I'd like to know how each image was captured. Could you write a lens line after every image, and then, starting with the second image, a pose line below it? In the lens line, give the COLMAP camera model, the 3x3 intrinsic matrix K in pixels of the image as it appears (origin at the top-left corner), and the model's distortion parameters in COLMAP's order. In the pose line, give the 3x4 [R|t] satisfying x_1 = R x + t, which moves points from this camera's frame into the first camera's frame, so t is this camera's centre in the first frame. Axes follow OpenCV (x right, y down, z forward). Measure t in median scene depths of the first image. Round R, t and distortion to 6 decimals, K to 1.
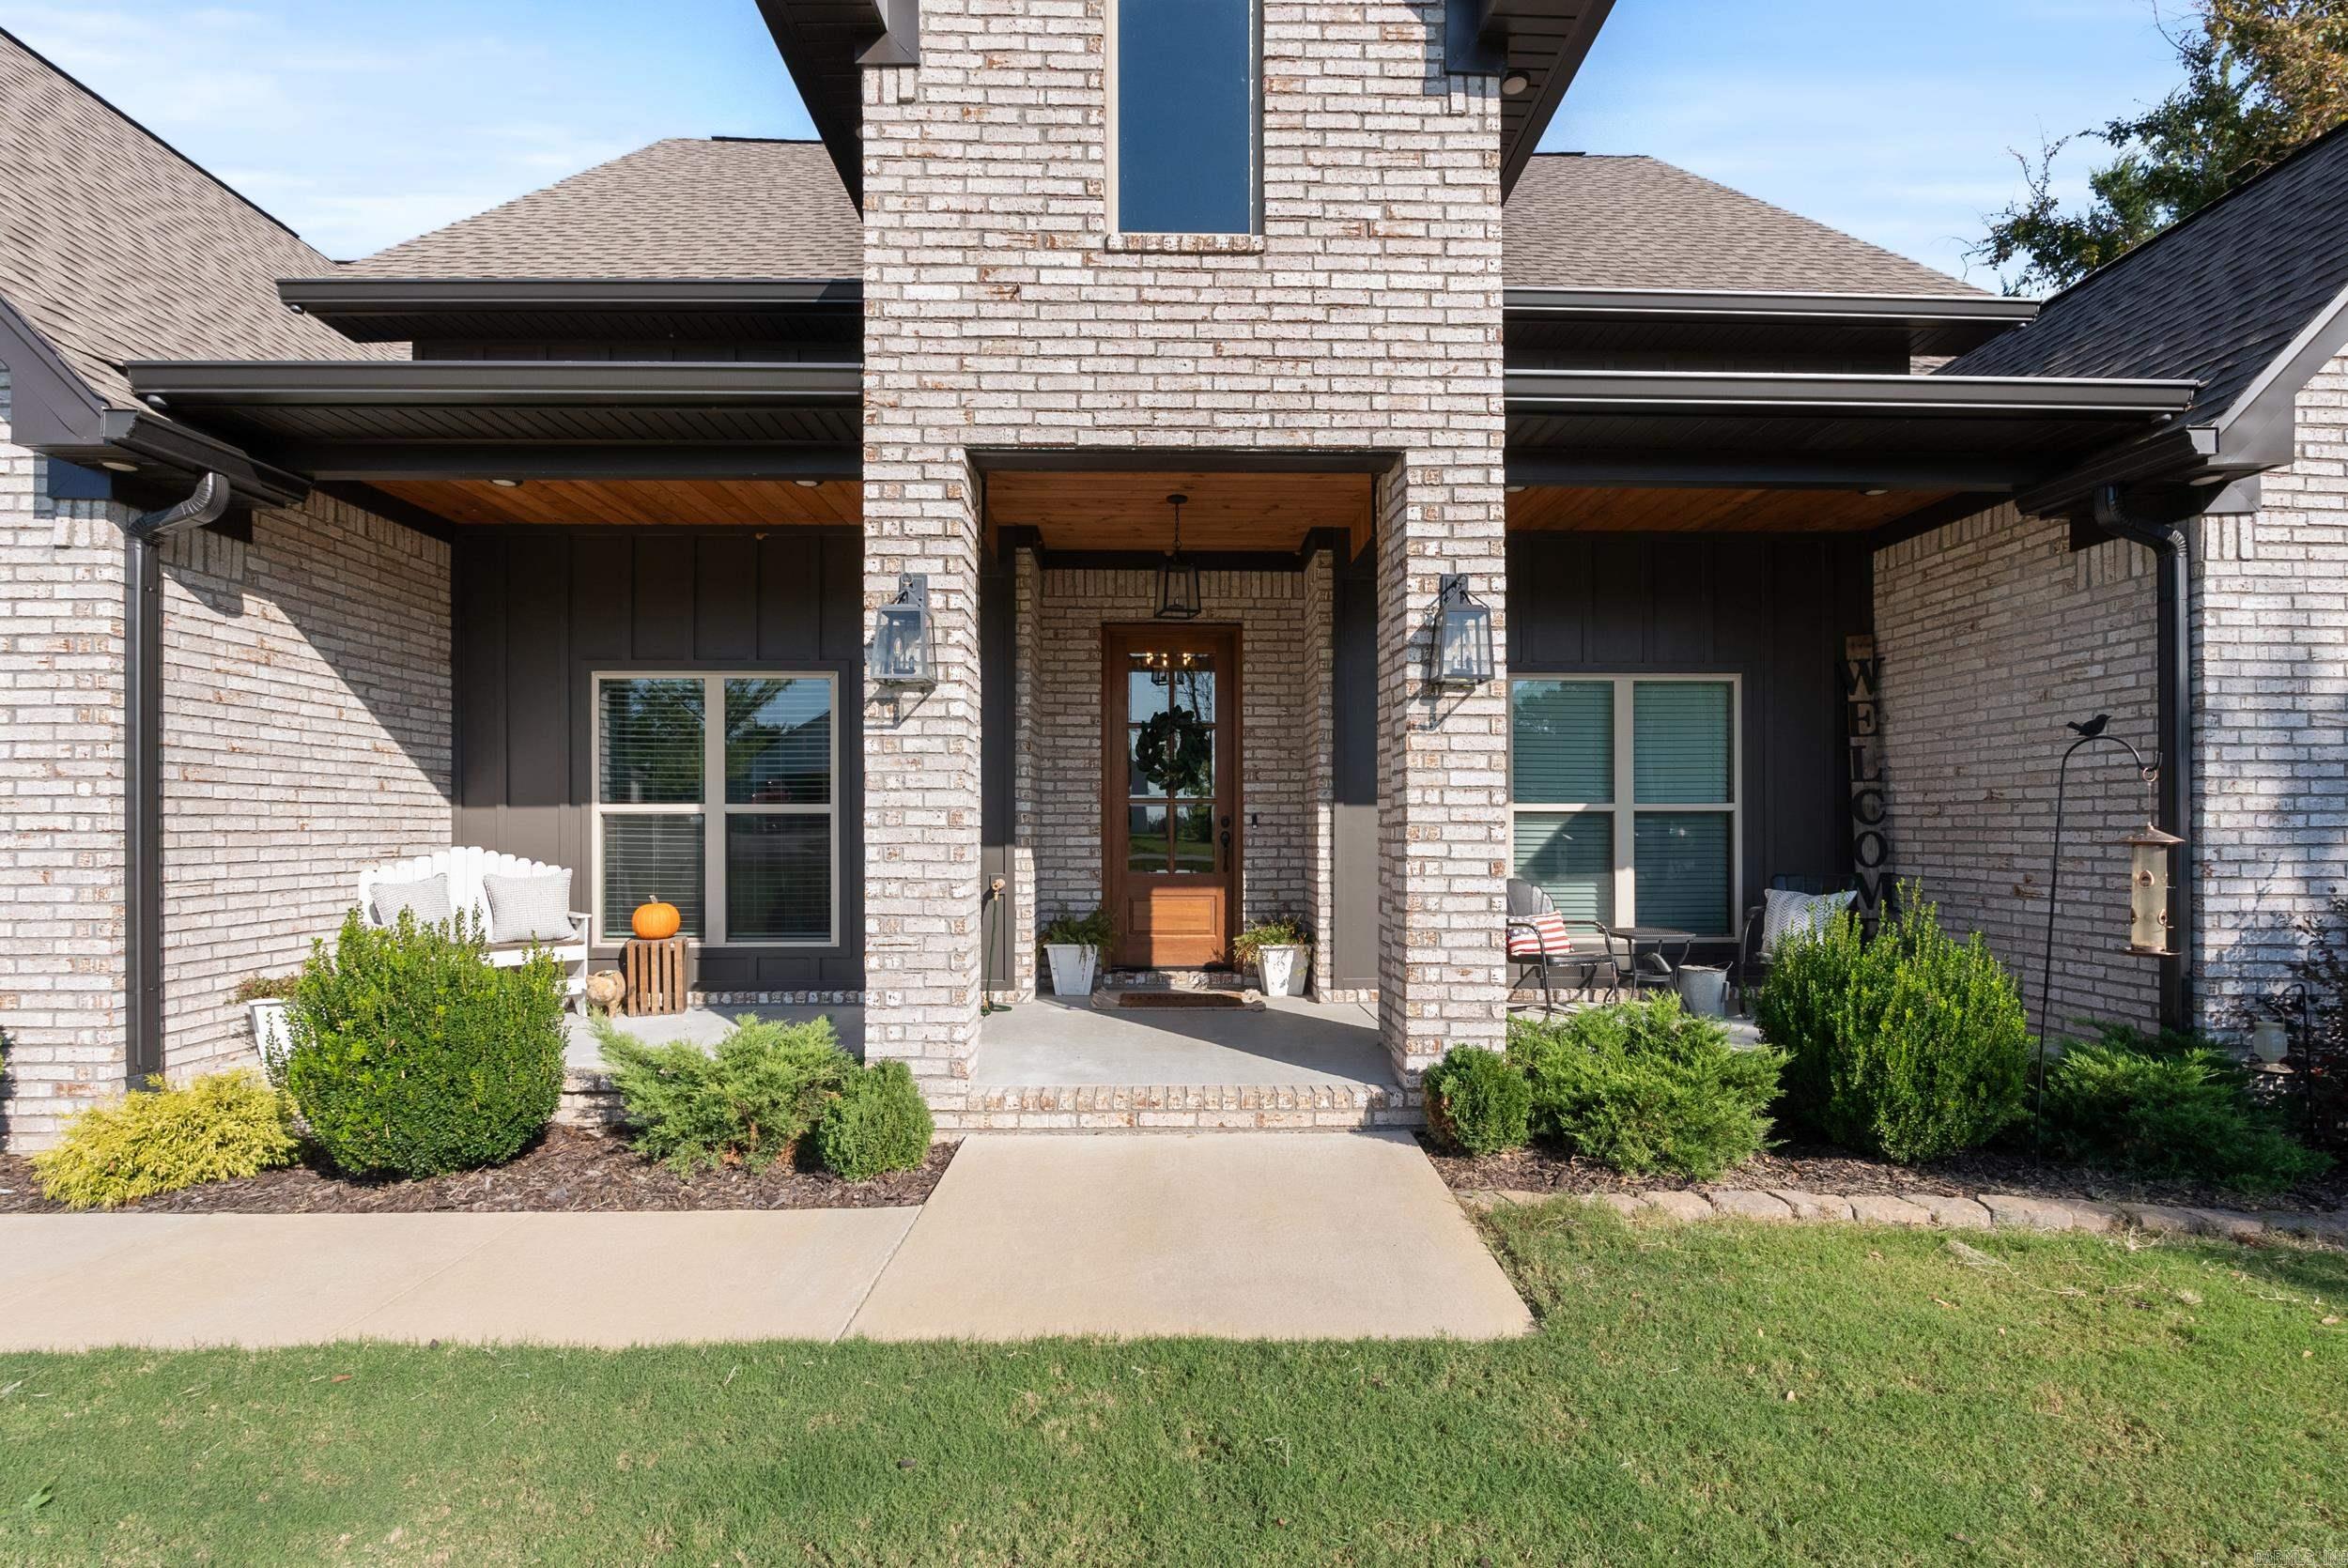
lens RADIAL K [[1043.0, 0, 1179.3], [0, 1043.0, 828.6], [0, 0, 1]] dist [-0.007714, 0.000324]
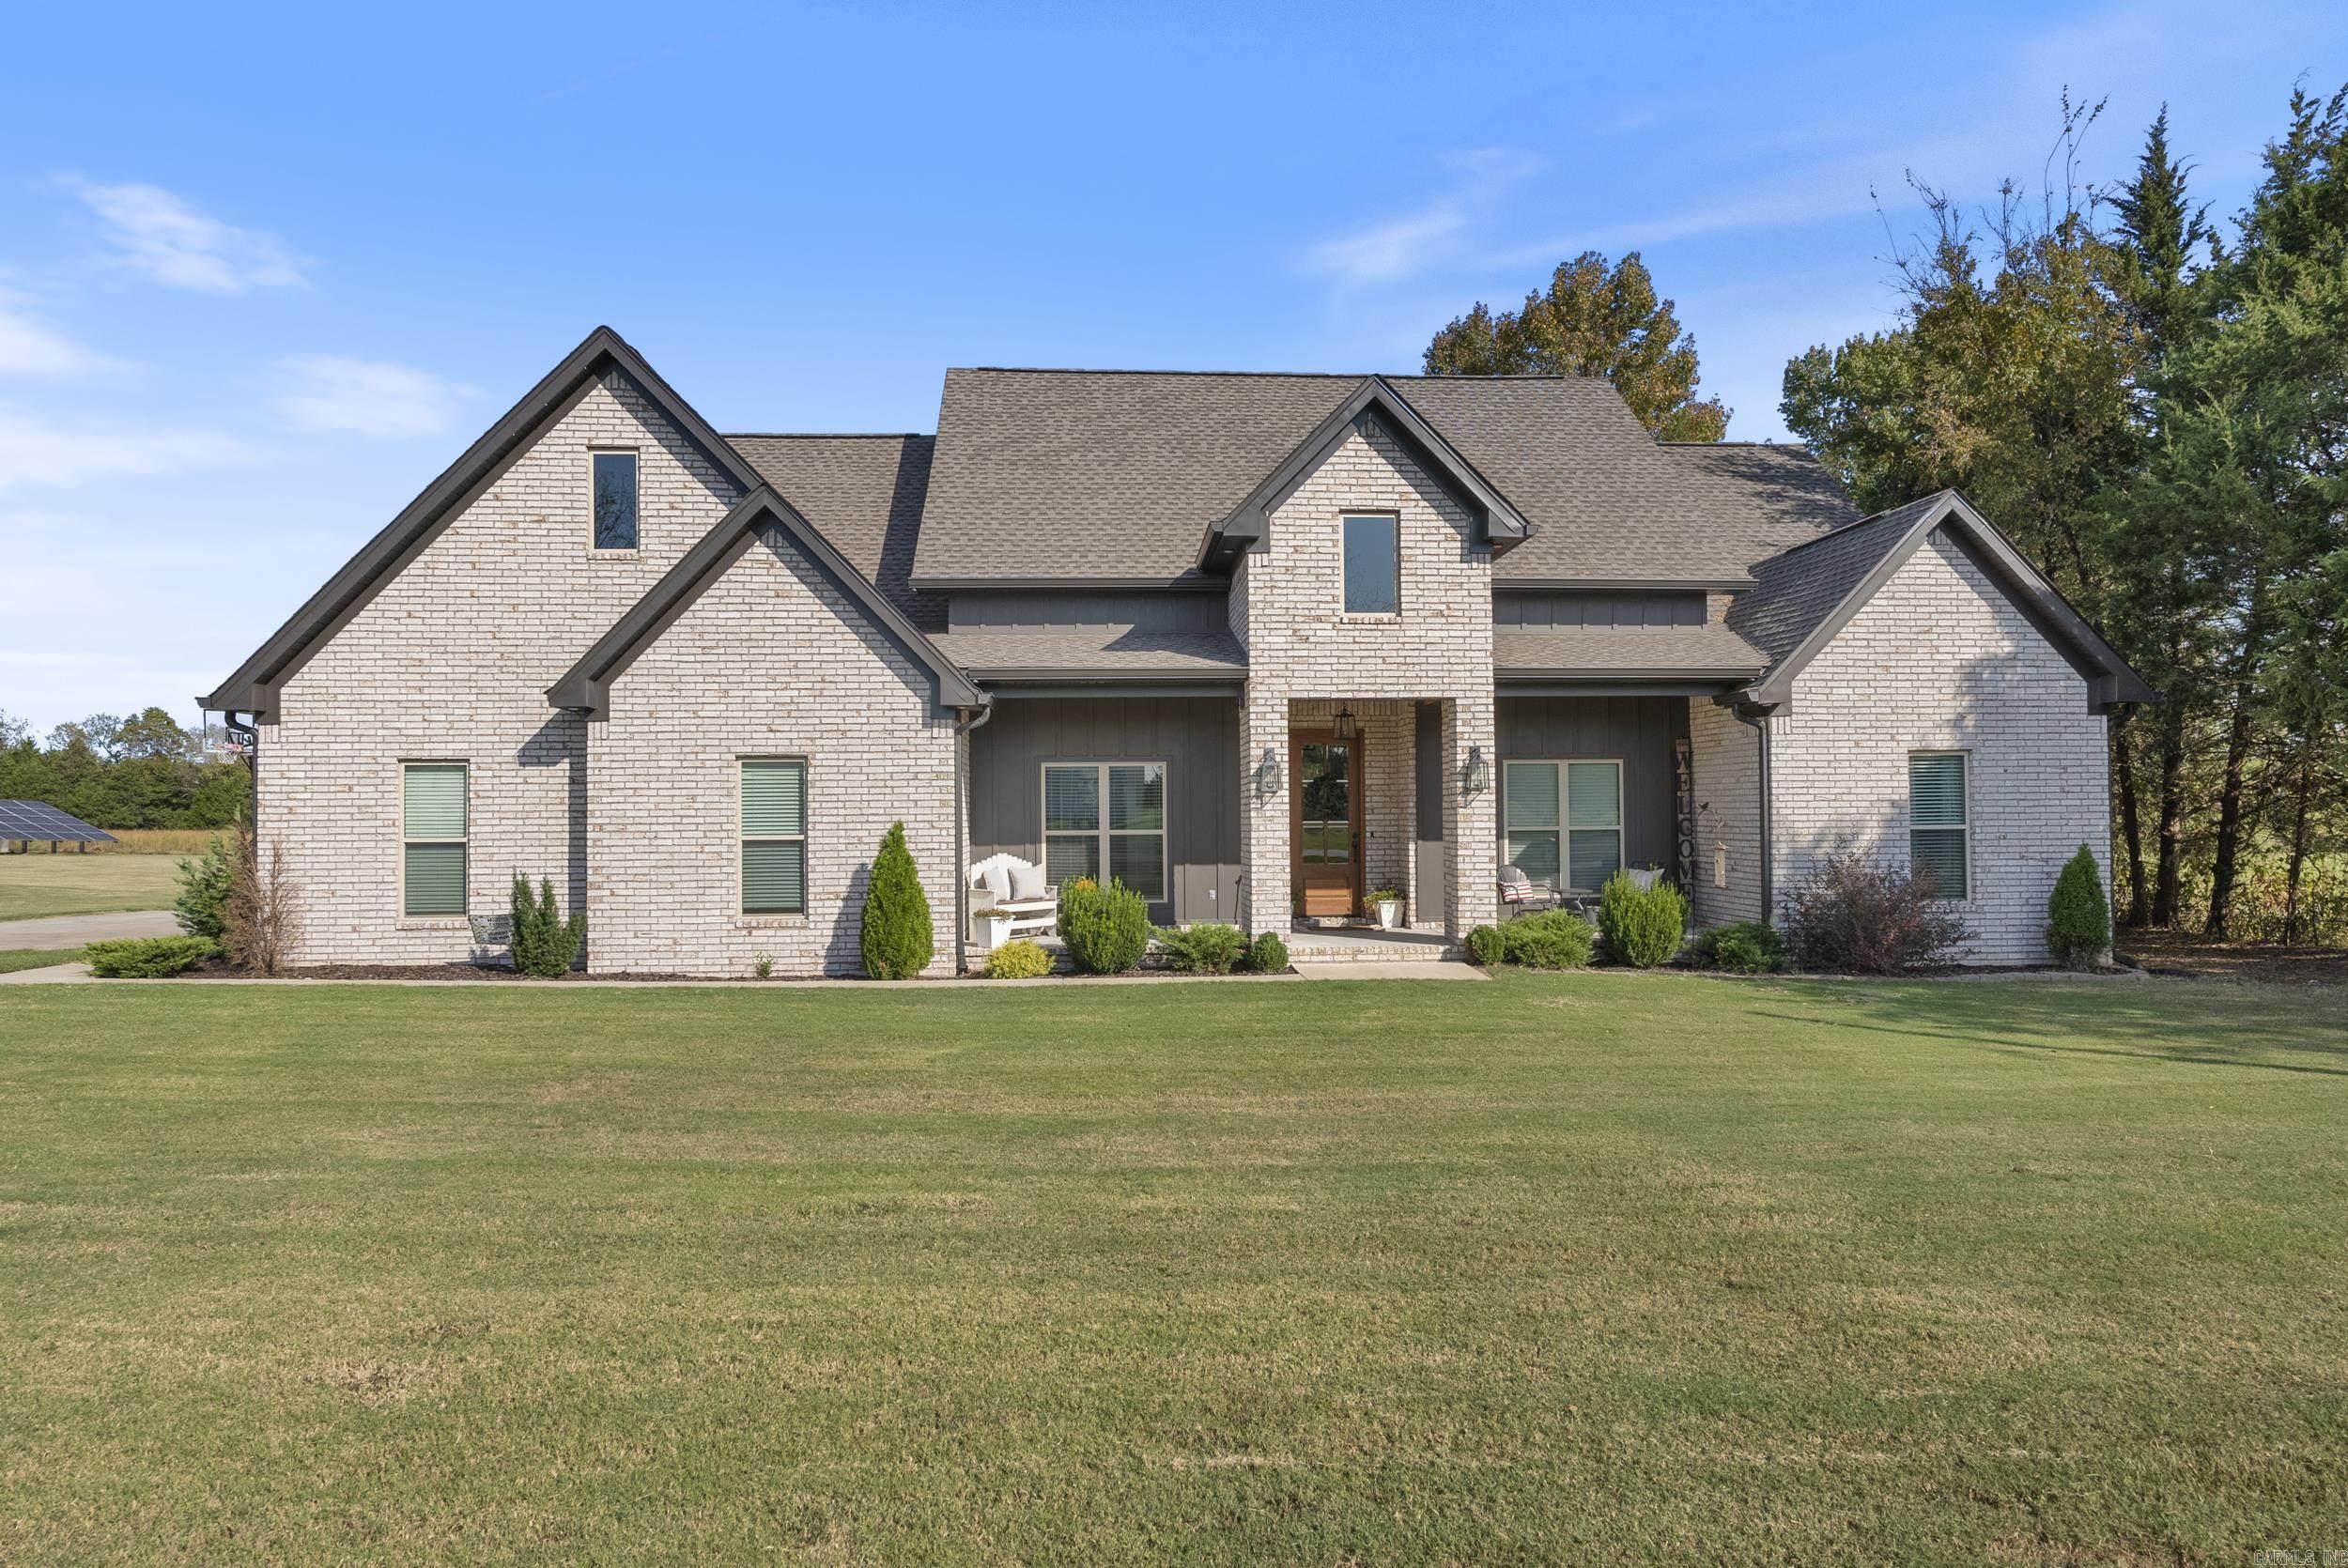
lens RADIAL K [[1435.5, 0, 1184.0], [0, 1435.5, 776.5], [0, 0, 1]] dist [0.001615, -0.004656]
pose [[0.998987, -0.005558, 0.044647, -0.412059], [0.006576, 0.999721, -0.022693, -0.061298], [-0.044508, 0.022963, 0.998745, -1.686369]]
